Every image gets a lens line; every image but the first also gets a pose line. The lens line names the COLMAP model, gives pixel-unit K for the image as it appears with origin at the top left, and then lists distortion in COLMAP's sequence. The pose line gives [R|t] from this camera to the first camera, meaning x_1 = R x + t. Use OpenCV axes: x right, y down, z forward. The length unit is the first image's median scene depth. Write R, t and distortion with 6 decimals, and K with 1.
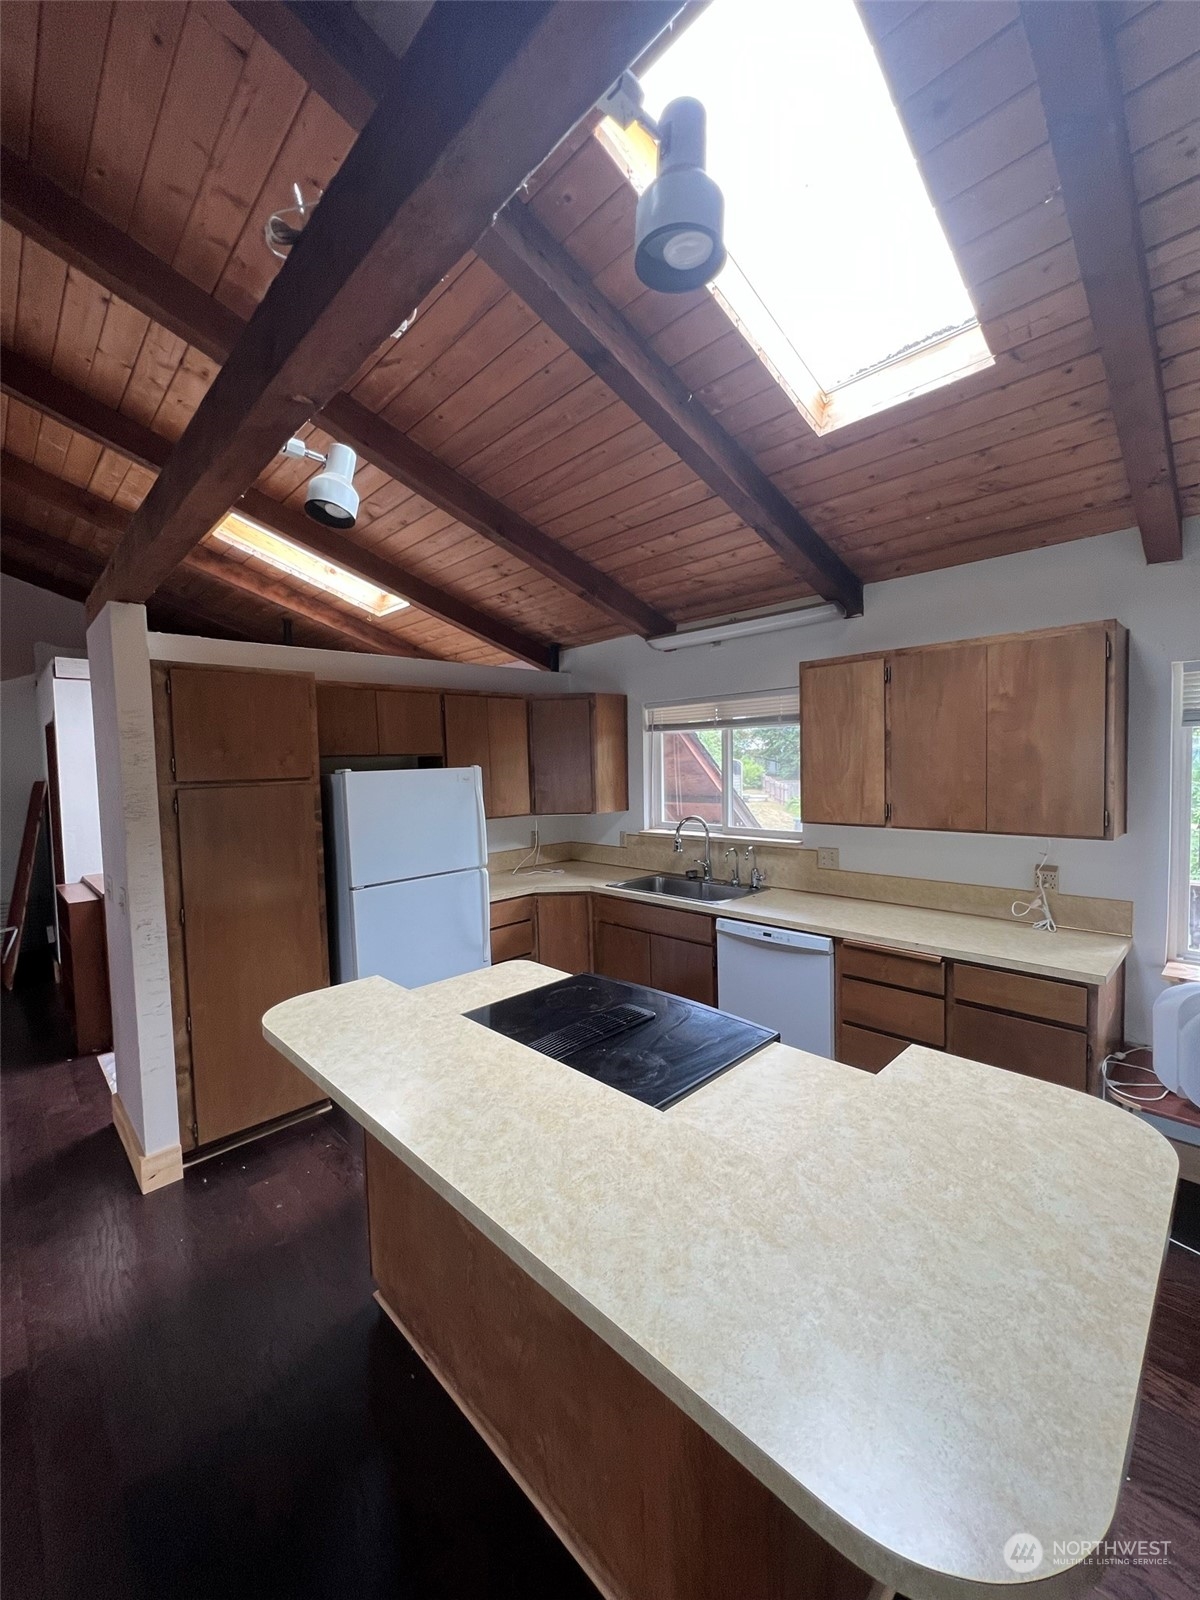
lens RADIAL K [[642.6, 0, 592.3], [0, 642.6, 799.3], [0, 0, 1]] dist [0.000514, -0.000010]
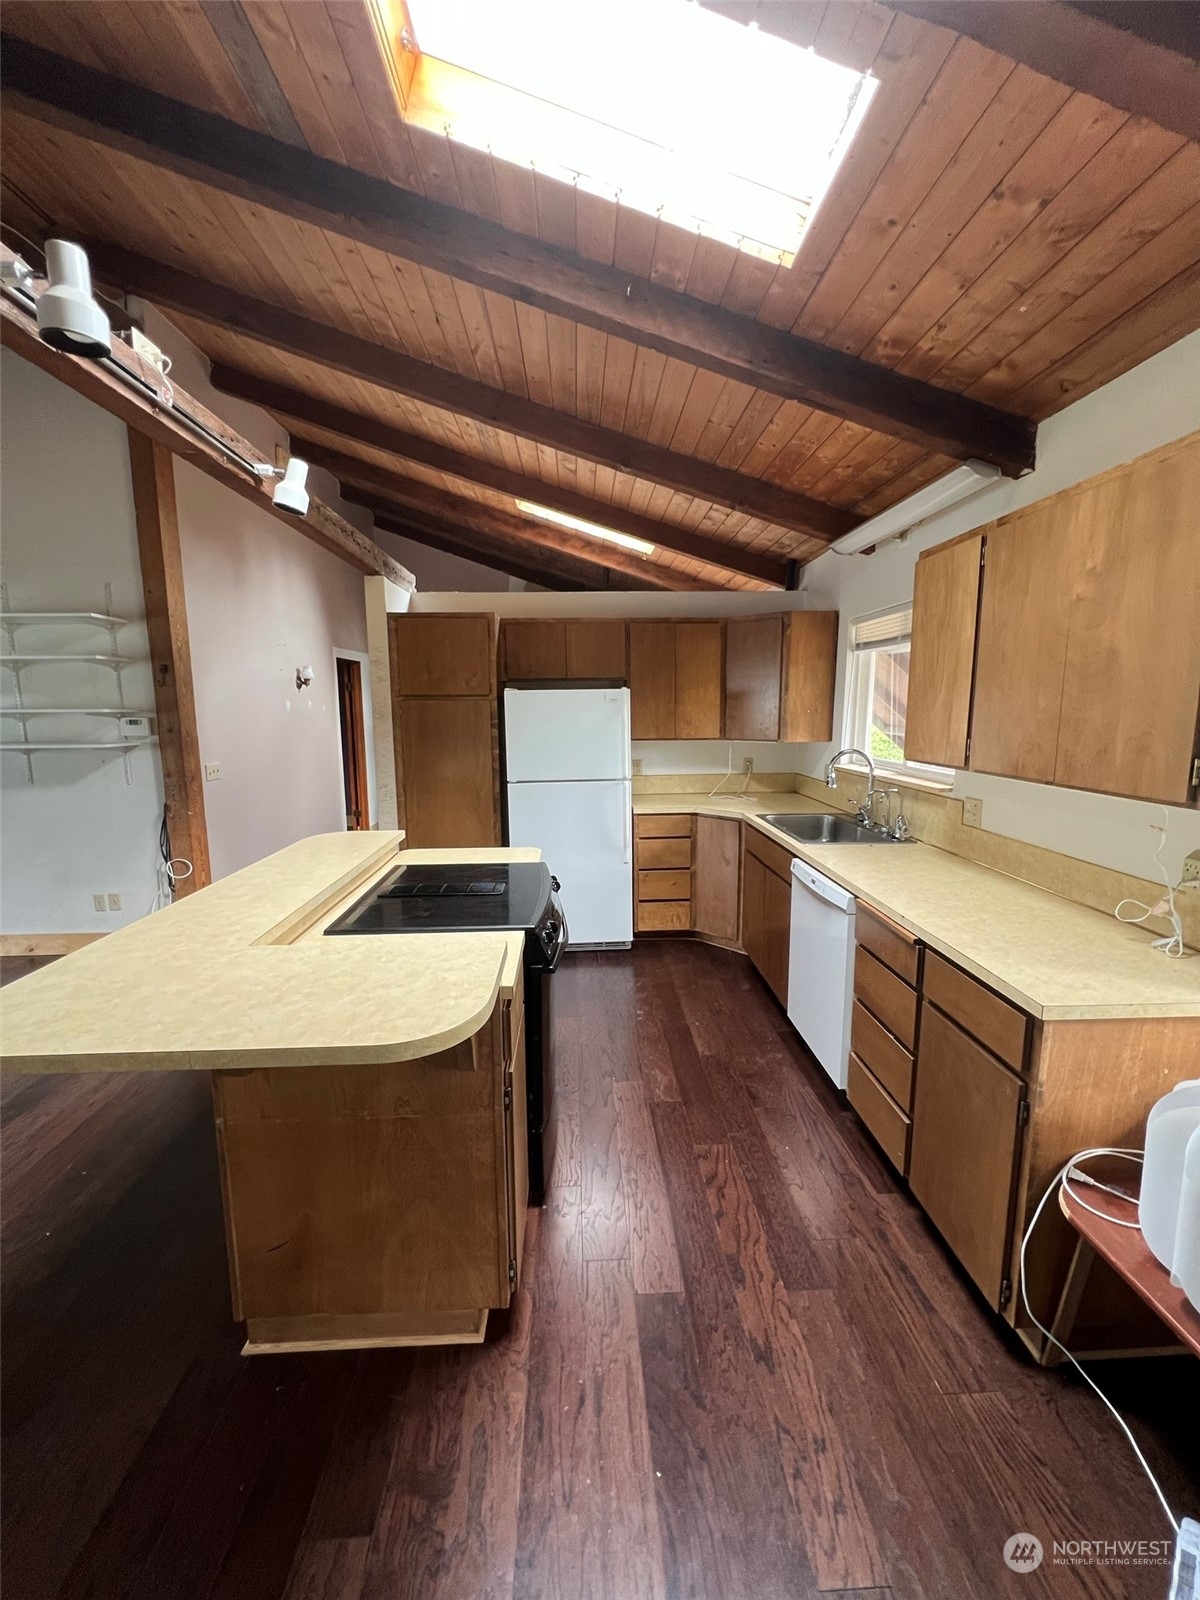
lens RADIAL K [[642.6, 0, 604.0], [0, 642.6, 798.0], [0, 0, 1]] dist [0.000514, -0.000010]
pose [[0.743943, 0.115678, -0.658155, 0.621776], [-0.050774, 0.991841, 0.116935, 0.009855], [0.666312, -0.053576, 0.743746, 0.165659]]
